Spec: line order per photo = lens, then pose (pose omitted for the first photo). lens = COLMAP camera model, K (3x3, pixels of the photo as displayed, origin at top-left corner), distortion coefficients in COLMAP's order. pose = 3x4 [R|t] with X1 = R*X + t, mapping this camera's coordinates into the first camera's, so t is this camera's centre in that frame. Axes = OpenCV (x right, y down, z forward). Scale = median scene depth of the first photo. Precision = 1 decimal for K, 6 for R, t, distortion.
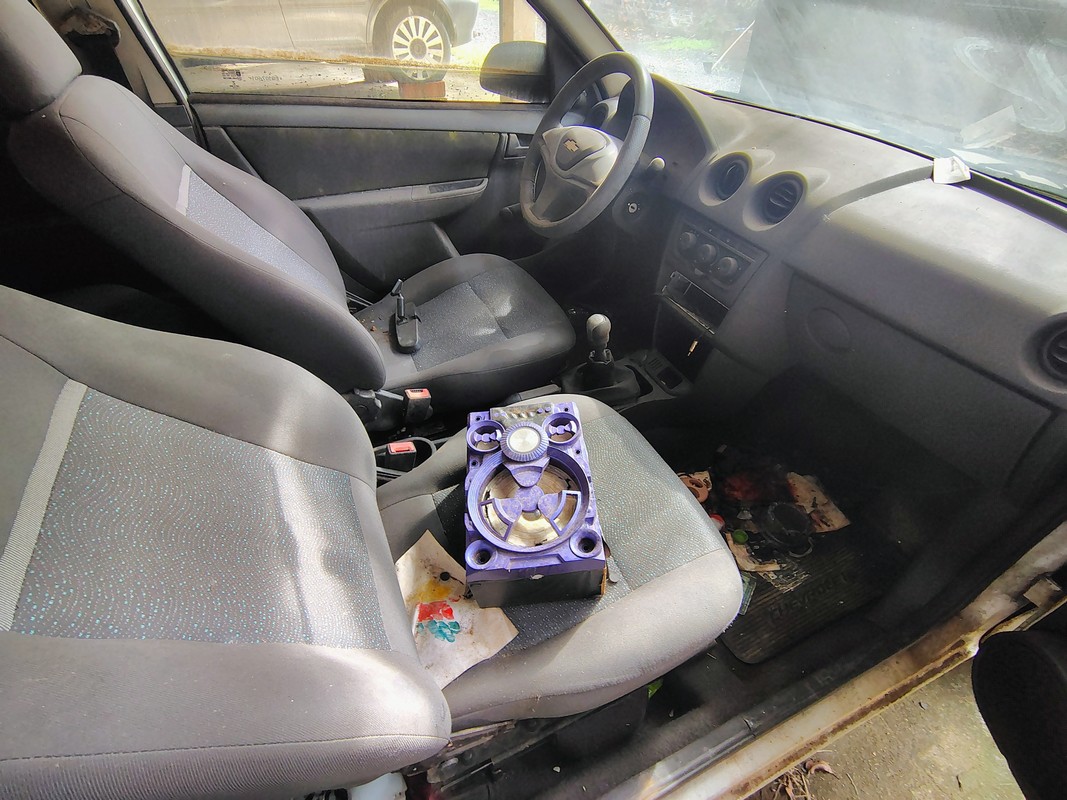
lens RADIAL K [[509.0, 0, 533.5], [0, 509.0, 400.0], [0, 0, 1]] dist [0.002045, -0.000271]
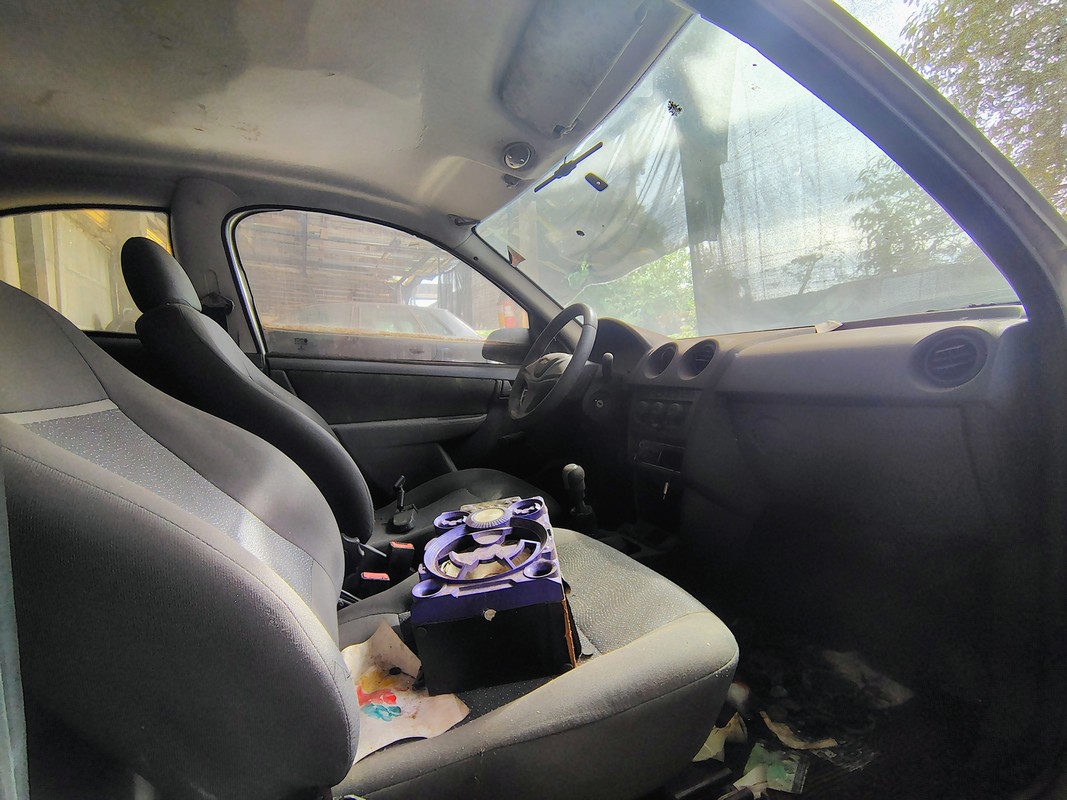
lens RADIAL K [[502.3, 0, 533.5], [0, 502.3, 400.0], [0, 0, 1]] dist [0.002526, 0.000187]
pose [[0.996702, -0.072684, -0.036078, 0.110781], [0.035625, 0.791423, -0.610230, 0.453827], [0.072907, 0.606932, 0.791402, 0.054440]]
